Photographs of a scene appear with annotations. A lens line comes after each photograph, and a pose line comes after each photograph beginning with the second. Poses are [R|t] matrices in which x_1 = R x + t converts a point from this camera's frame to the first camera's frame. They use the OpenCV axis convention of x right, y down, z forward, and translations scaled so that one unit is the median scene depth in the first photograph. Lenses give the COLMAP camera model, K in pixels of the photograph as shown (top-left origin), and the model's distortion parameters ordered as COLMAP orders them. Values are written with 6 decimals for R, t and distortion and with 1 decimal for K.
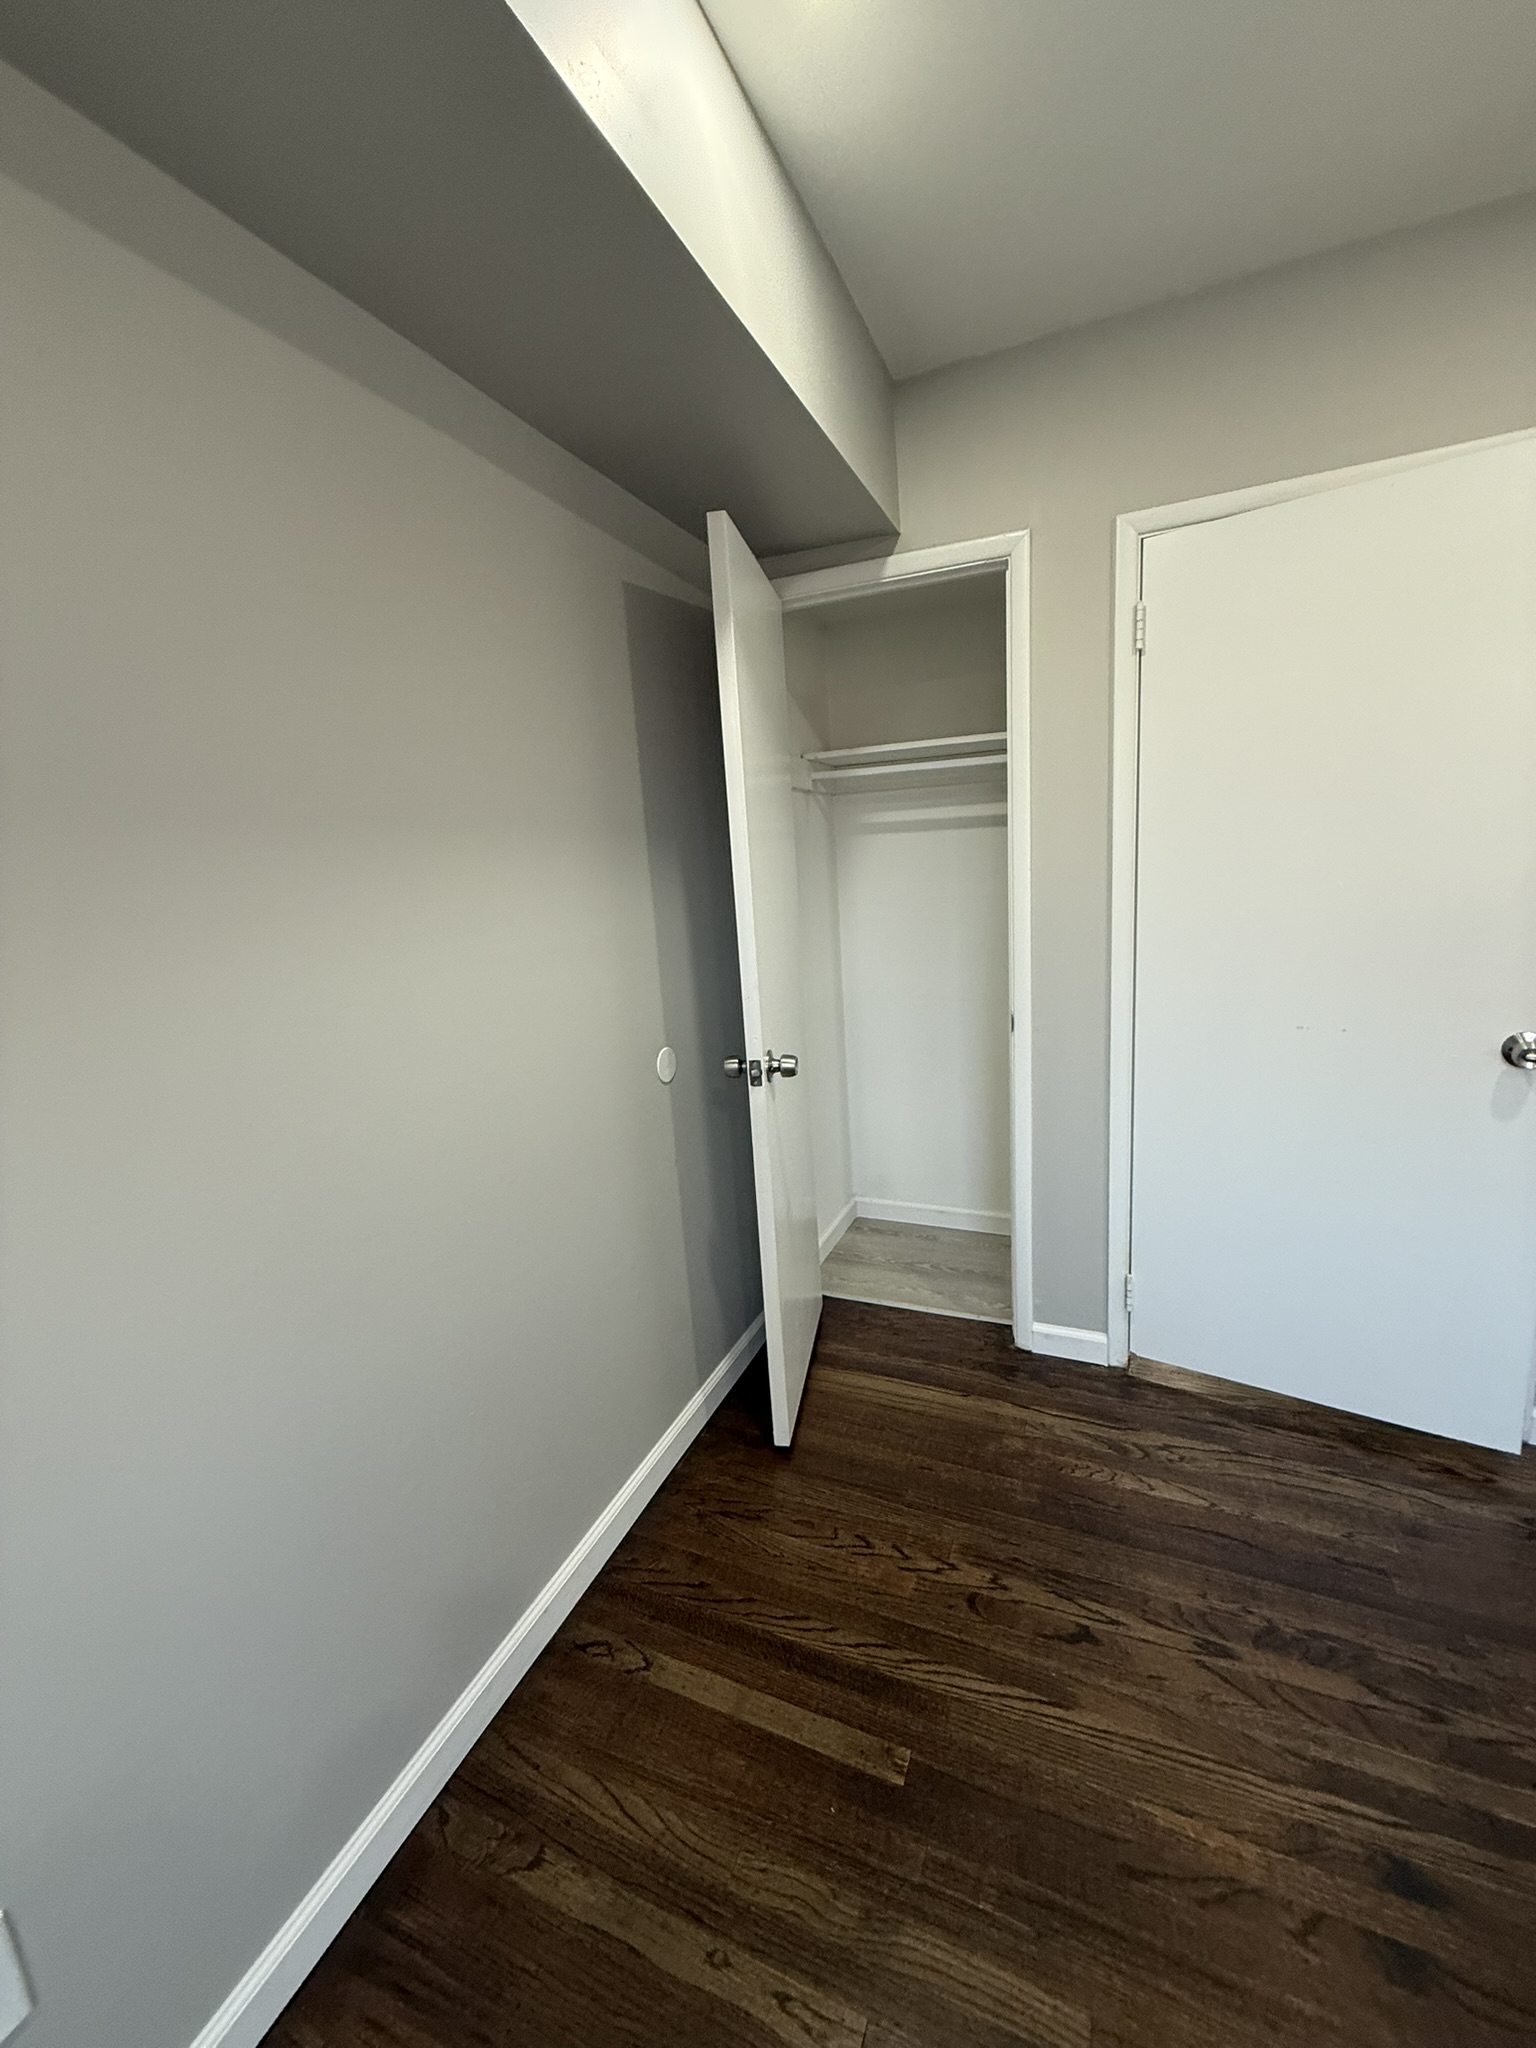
lens RADIAL K [[816.8, 0, 765.8], [0, 816.8, 1017.1], [0, 0, 1]] dist [0.000363, -0.000207]
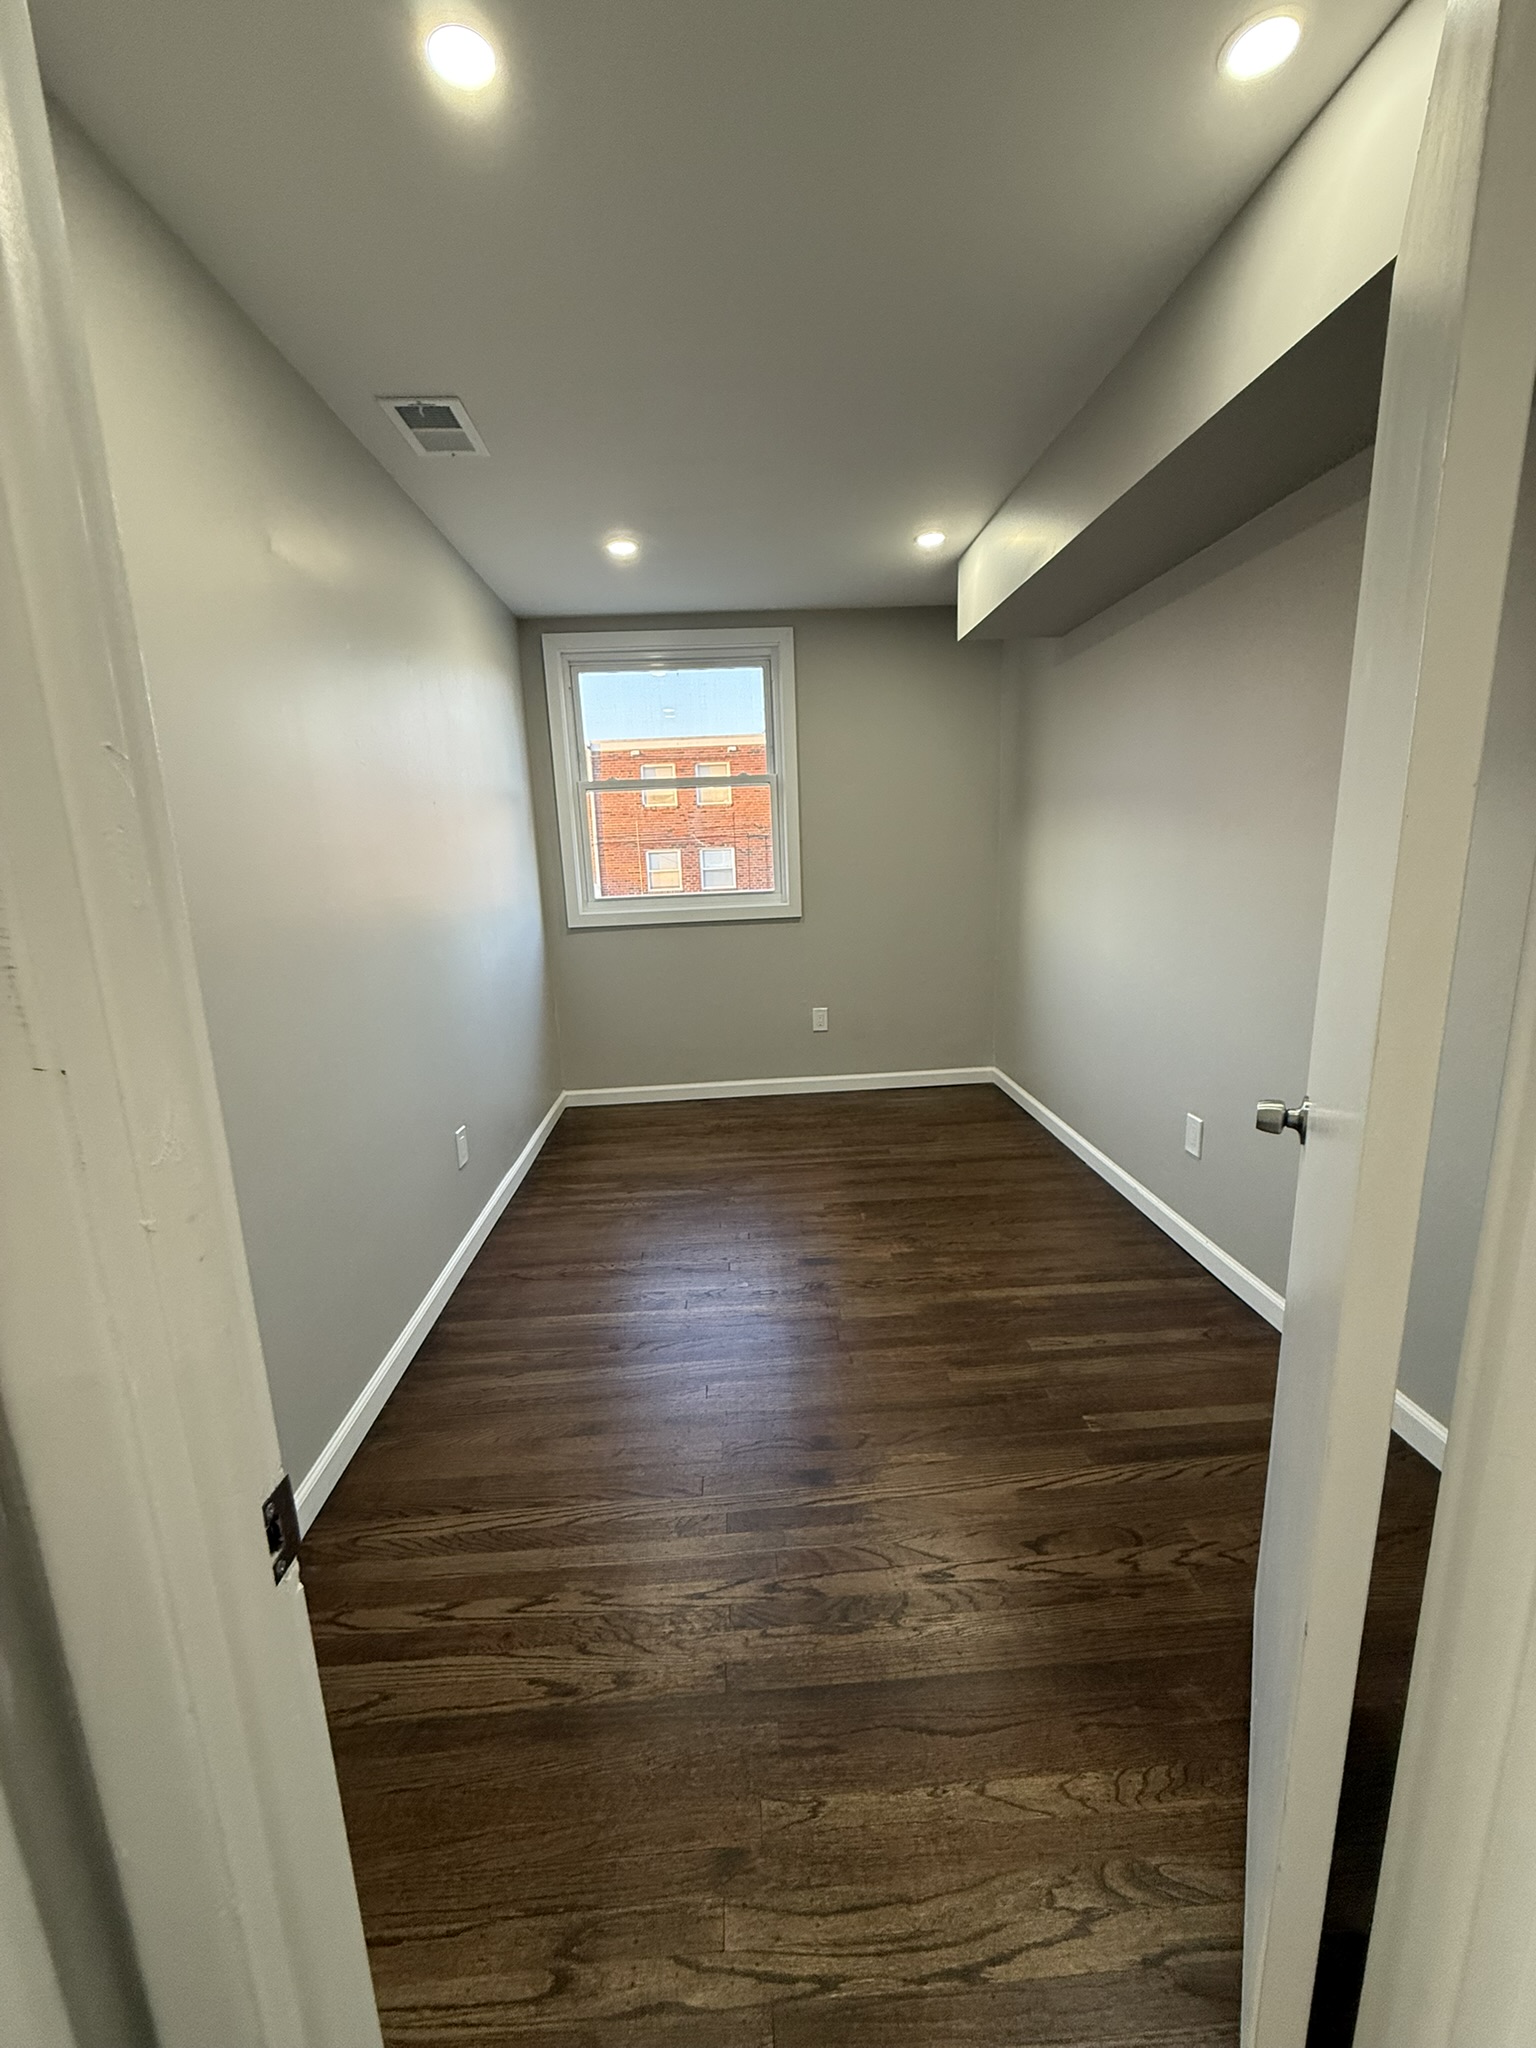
lens RADIAL K [[816.8, 0, 765.8], [0, 816.8, 1017.1], [0, 0, 1]] dist [0.000363, -0.000207]
pose [[-0.891663, 0.182225, -0.414404, 1.035707], [0.008659, 0.922104, 0.386844, -0.315471], [0.452617, 0.341347, -0.823784, 1.494400]]
